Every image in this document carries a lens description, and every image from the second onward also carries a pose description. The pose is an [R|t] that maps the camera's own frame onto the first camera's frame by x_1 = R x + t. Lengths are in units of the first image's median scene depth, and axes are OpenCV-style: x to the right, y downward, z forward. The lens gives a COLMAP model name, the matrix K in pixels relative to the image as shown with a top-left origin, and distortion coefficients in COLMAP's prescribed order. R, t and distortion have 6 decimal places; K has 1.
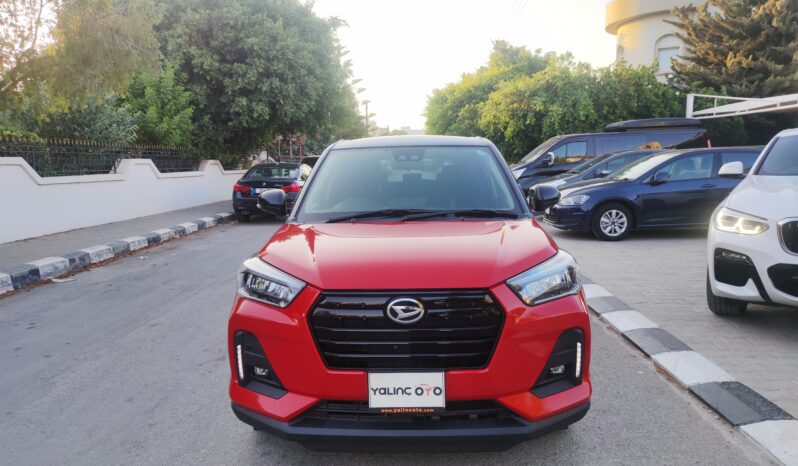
lens RADIAL K [[574.6, 0, 399.0], [0, 574.6, 233.0], [0, 0, 1]] dist [0.060541, -0.072423]
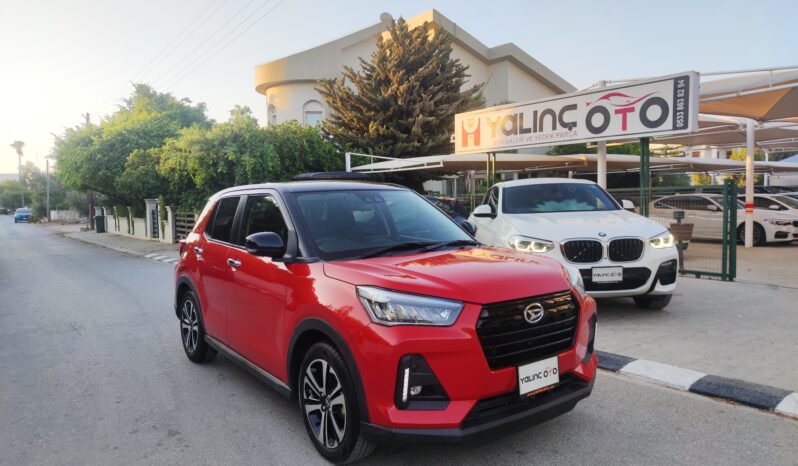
lens RADIAL K [[574.6, 0, 399.0], [0, 574.6, 233.0], [0, 0, 1]] dist [0.060541, -0.072423]
pose [[0.774241, -0.036121, 0.631859, -0.174250], [0.089643, 0.994563, -0.052988, -0.000526], [-0.626510, 0.097667, 0.773270, 0.027695]]
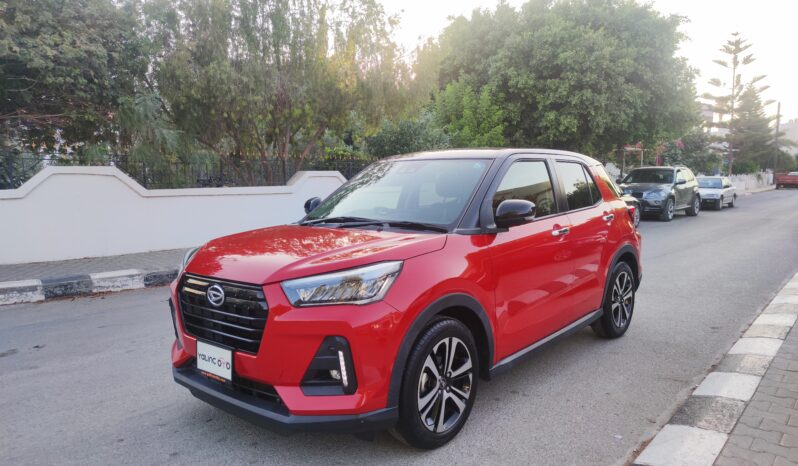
lens RADIAL K [[562.7, 0, 398.6], [0, 562.7, 245.3], [0, 0, 1]] dist [0.041313, -0.000268]
pose [[0.787779, 0.079892, -0.610755, 0.174919], [-0.078064, 0.996507, 0.029661, -0.006302], [0.610991, 0.024312, 0.791264, 0.047154]]
